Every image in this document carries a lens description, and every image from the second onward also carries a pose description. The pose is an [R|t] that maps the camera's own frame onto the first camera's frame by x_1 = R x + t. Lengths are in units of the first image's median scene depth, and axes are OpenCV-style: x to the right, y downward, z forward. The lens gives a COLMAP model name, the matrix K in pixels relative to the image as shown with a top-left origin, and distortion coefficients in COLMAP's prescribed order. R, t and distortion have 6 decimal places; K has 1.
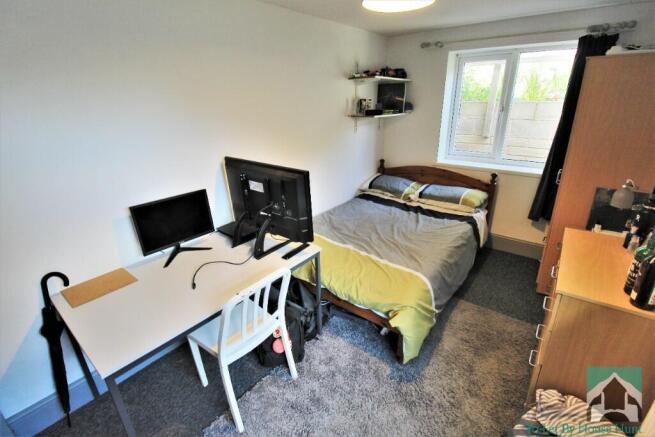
lens RADIAL K [[301.4, 0, 325.0], [0, 301.4, 214.6], [0, 0, 1]] dist [-0.017622, -0.002218]
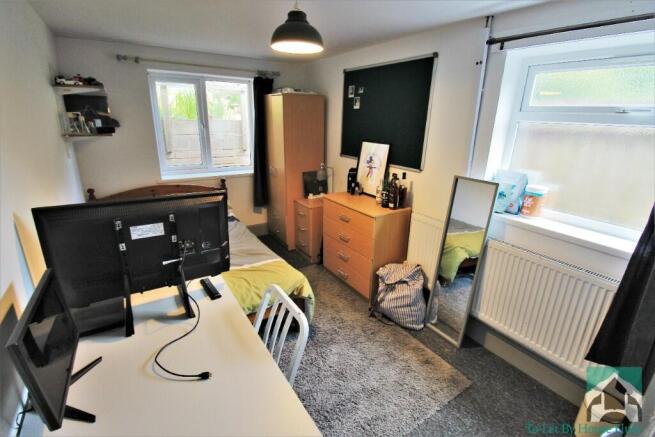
lens RADIAL K [[301.4, 0, 326.0], [0, 301.4, 218.2], [0, 0, 1]] dist [-0.017622, -0.002218]
pose [[0.322033, -0.270754, 0.907186, -0.497919], [0.309365, 0.935724, 0.169452, -0.076162], [-0.894756, 0.226082, 0.385096, 0.232457]]
